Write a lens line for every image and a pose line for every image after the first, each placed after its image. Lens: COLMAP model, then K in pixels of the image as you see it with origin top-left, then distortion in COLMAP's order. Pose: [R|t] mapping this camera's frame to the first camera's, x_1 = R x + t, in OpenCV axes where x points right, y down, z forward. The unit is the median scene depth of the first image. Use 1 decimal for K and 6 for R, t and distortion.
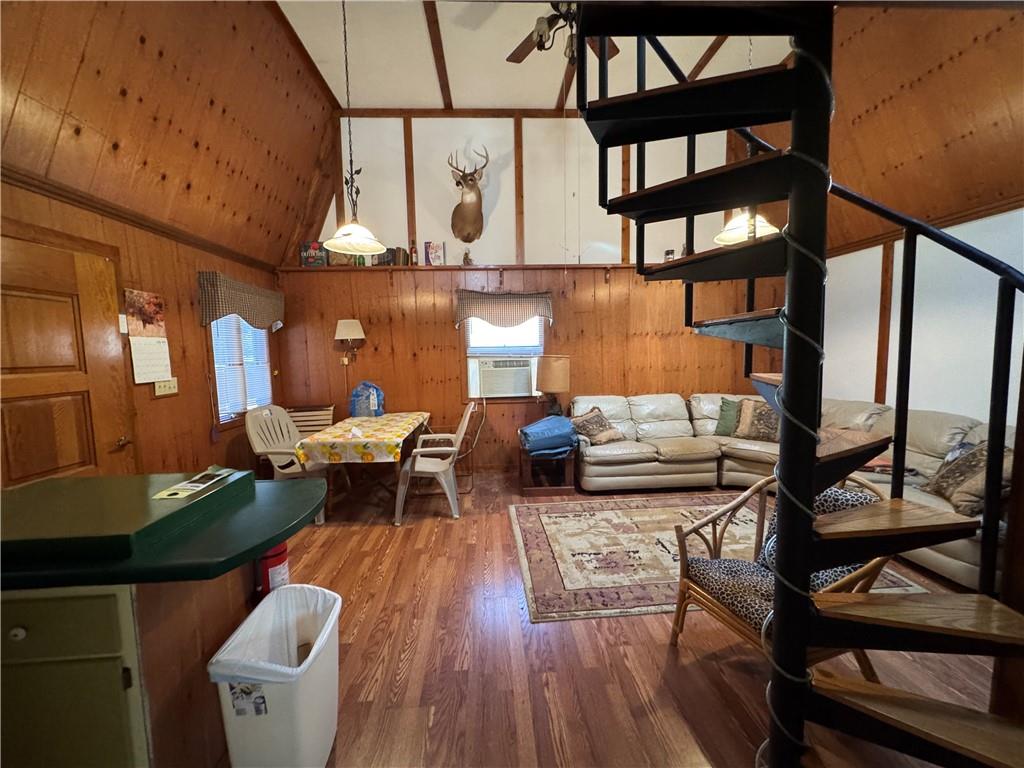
lens RADIAL K [[407.0, 0, 510.8], [0, 407.0, 384.7], [0, 0, 1]] dist [-0.000352, -0.000287]
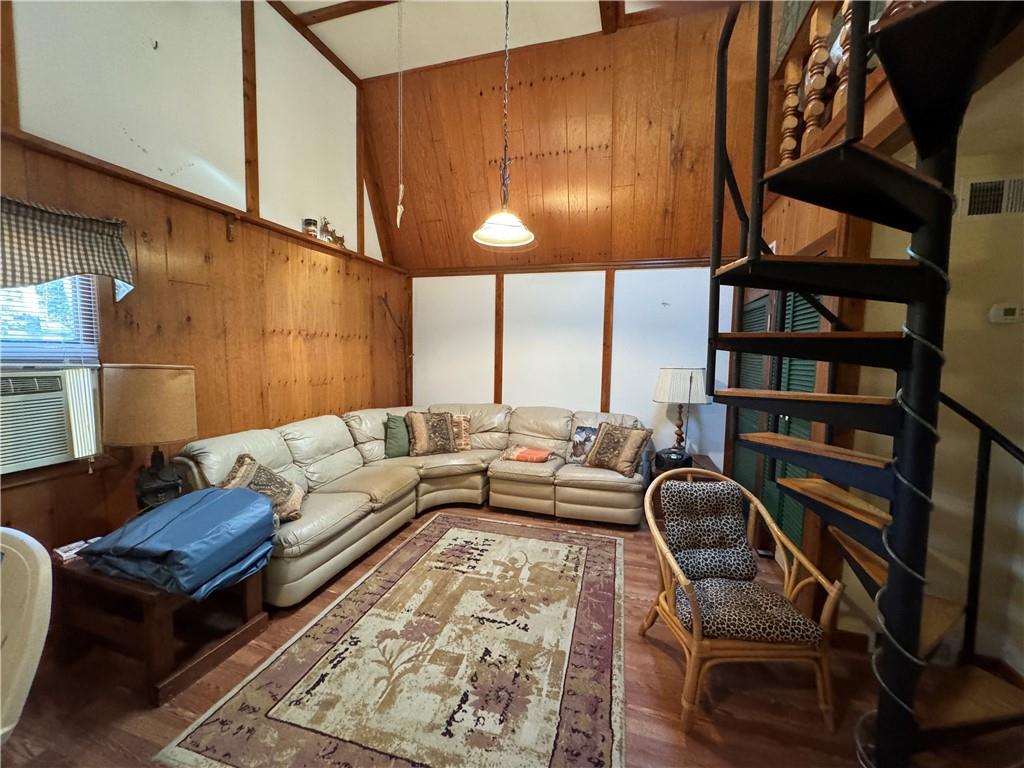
lens RADIAL K [[407.0, 0, 510.8], [0, 407.0, 384.7], [0, 0, 1]] dist [-0.000352, -0.000287]
pose [[0.341541, -0.048281, 0.938626, -0.220396], [0.056625, 0.997923, 0.030726, -0.044750], [-0.938159, 0.042656, 0.343566, 0.507277]]
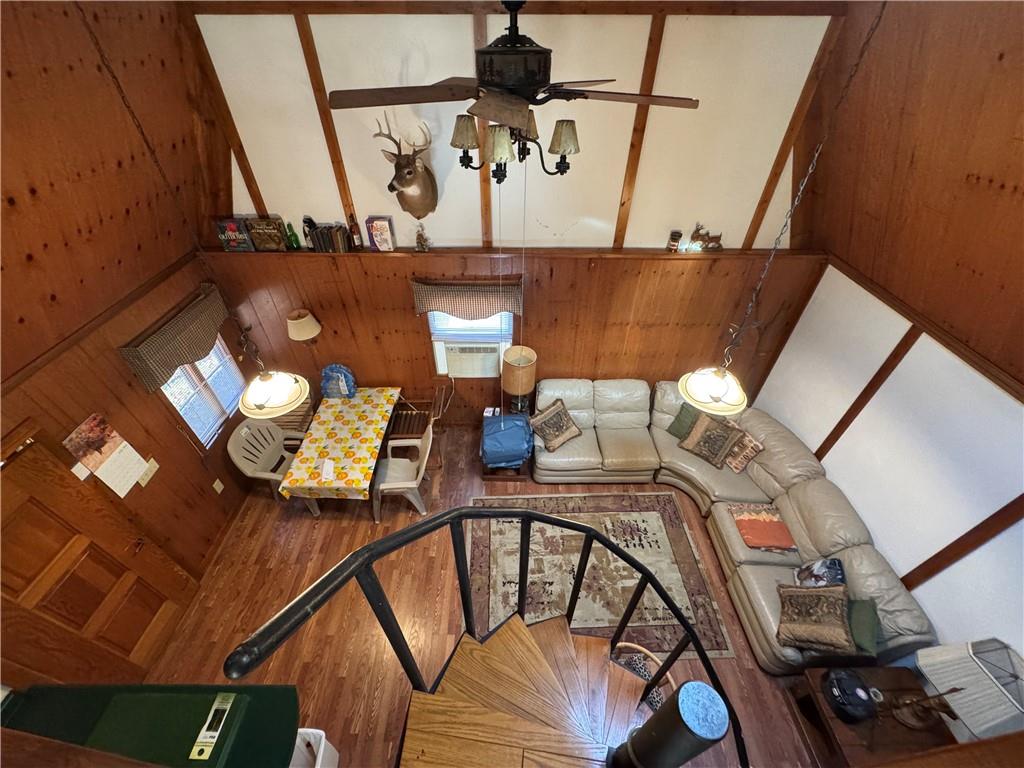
lens RADIAL K [[407.0, 0, 510.8], [0, 407.0, 384.7], [0, 0, 1]] dist [-0.000352, -0.000287]
pose [[0.998362, 0.052434, -0.022885, 0.122996], [-0.028987, 0.808475, 0.587816, -0.651139], [0.049323, -0.586190, 0.808671, 0.210001]]
